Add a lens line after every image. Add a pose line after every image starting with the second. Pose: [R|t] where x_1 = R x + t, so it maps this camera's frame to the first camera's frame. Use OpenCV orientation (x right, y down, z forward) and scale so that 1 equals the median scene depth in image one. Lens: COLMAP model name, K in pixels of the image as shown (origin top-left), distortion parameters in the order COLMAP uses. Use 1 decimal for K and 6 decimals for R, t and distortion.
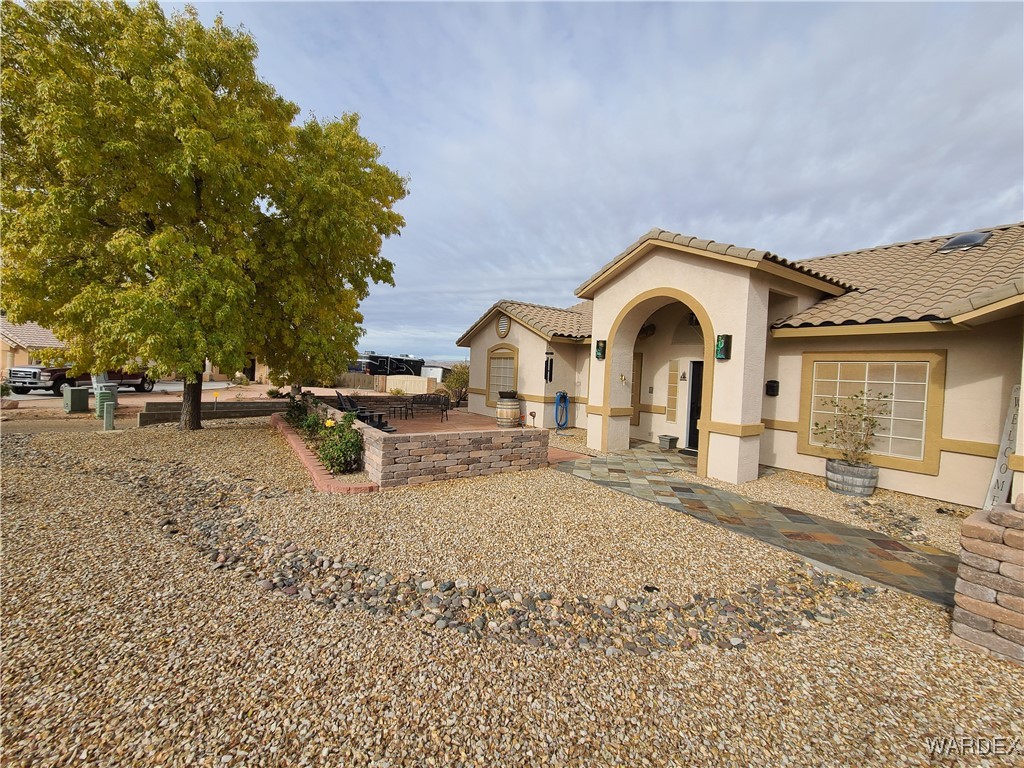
lens RADIAL K [[416.5, 0, 510.1], [0, 416.5, 382.8], [0, 0, 1]] dist [-0.000176, -0.000276]
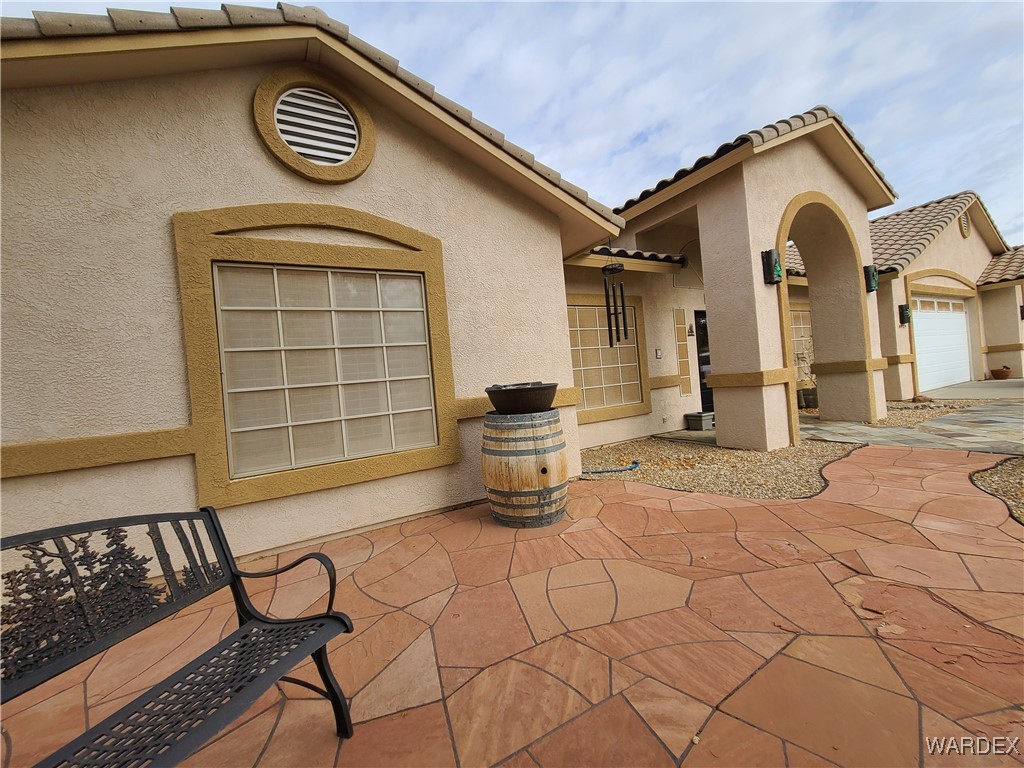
lens RADIAL K [[415.1, 0, 513.9], [0, 415.1, 380.7], [0, 0, 1]] dist [-0.000199, 0.000025]
pose [[0.061785, -0.044995, 0.997075, -0.362311], [0.121366, 0.991909, 0.037242, 0.008455], [-0.990683, 0.118710, 0.066746, 1.304340]]
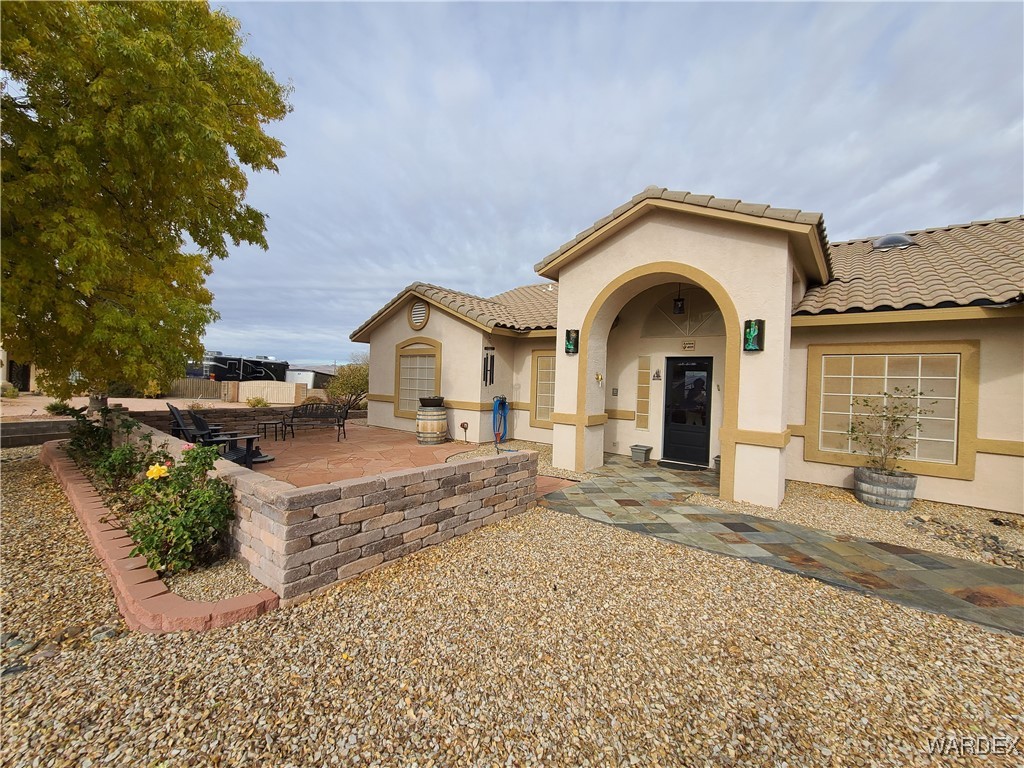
lens RADIAL K [[418.3, 0, 511.0], [0, 418.3, 382.5], [0, 0, 1]] dist [0.000658, -0.000529]
pose [[0.956241, -0.013882, 0.292251, -0.120949], [0.017093, 0.999818, -0.008437, 0.001805], [-0.292081, 0.013064, 0.956304, 0.276955]]
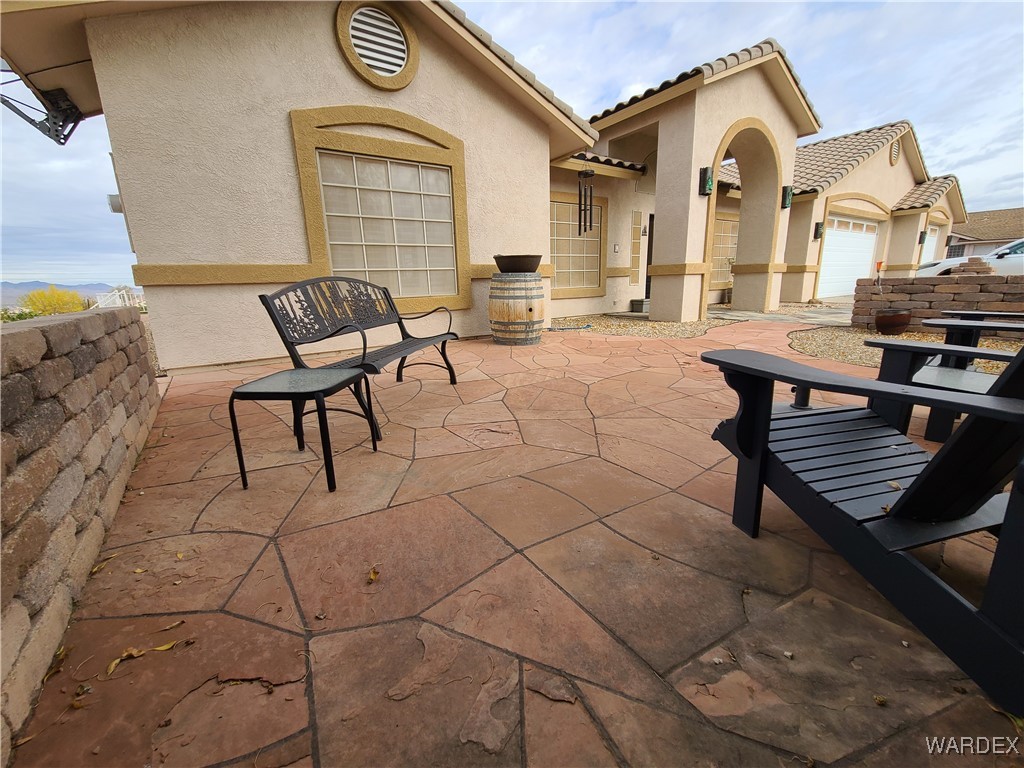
lens RADIAL K [[415.1, 0, 513.9], [0, 415.1, 380.7], [0, 0, 1]] dist [-0.000199, 0.000025]
pose [[-0.017693, -0.273137, 0.961812, -0.562391], [0.059638, 0.959962, 0.273709, 0.035081], [-0.998063, 0.062203, -0.000695, 1.337484]]
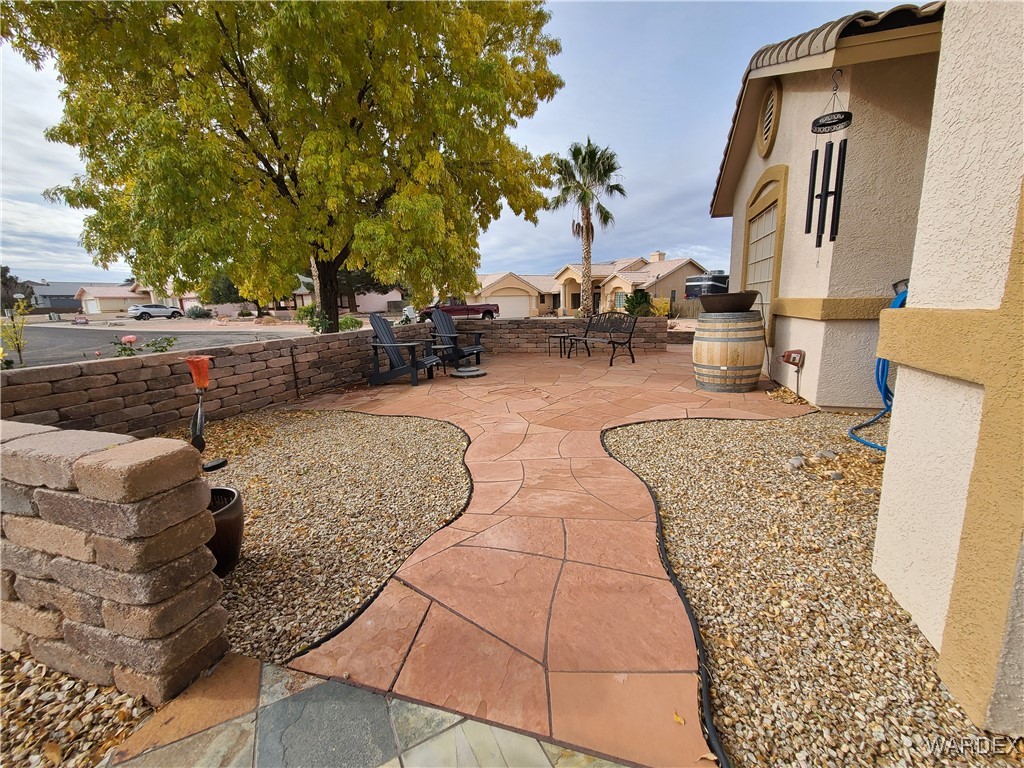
lens RADIAL K [[416.5, 0, 510.1], [0, 416.5, 382.8], [0, 0, 1]] dist [-0.000176, -0.000276]
pose [[0.624013, 0.088729, -0.776360, 0.222412], [0.031716, 0.989838, 0.138619, 0.055507], [0.780770, -0.111123, 0.614858, 0.814859]]
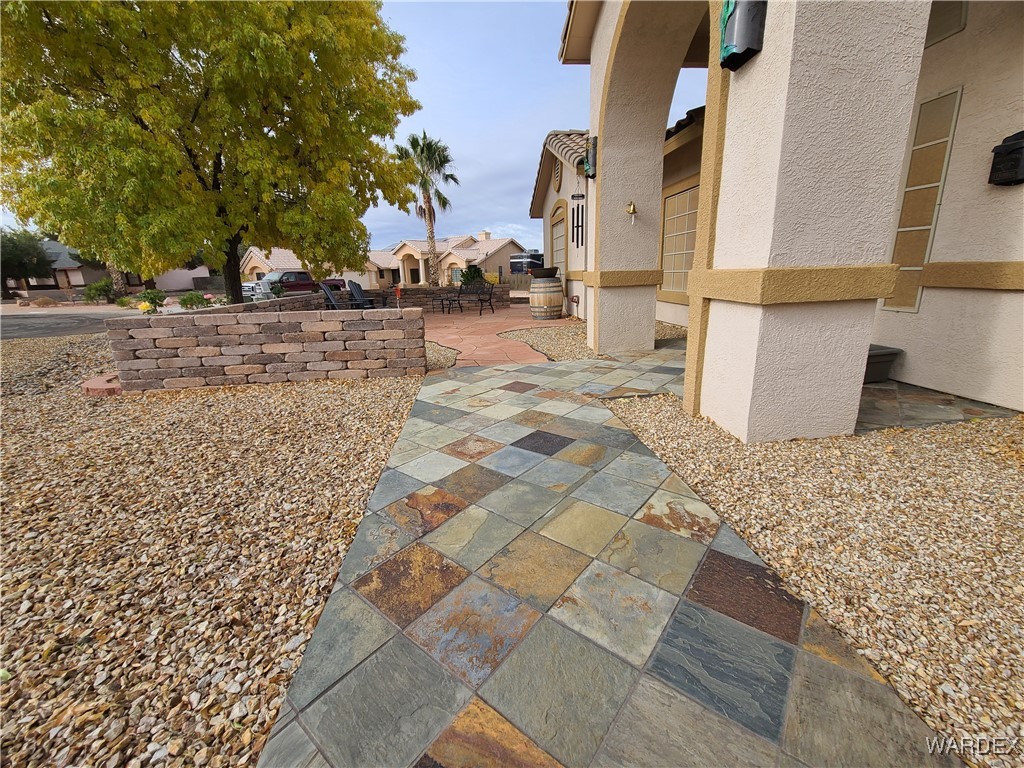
lens RADIAL K [[416.5, 0, 510.1], [0, 416.5, 382.8], [0, 0, 1]] dist [-0.000176, -0.000276]
pose [[0.877190, 0.052857, -0.477225, 0.383819], [0.055664, 0.976025, 0.210420, 0.077541], [0.476906, -0.211142, 0.853217, 0.441052]]
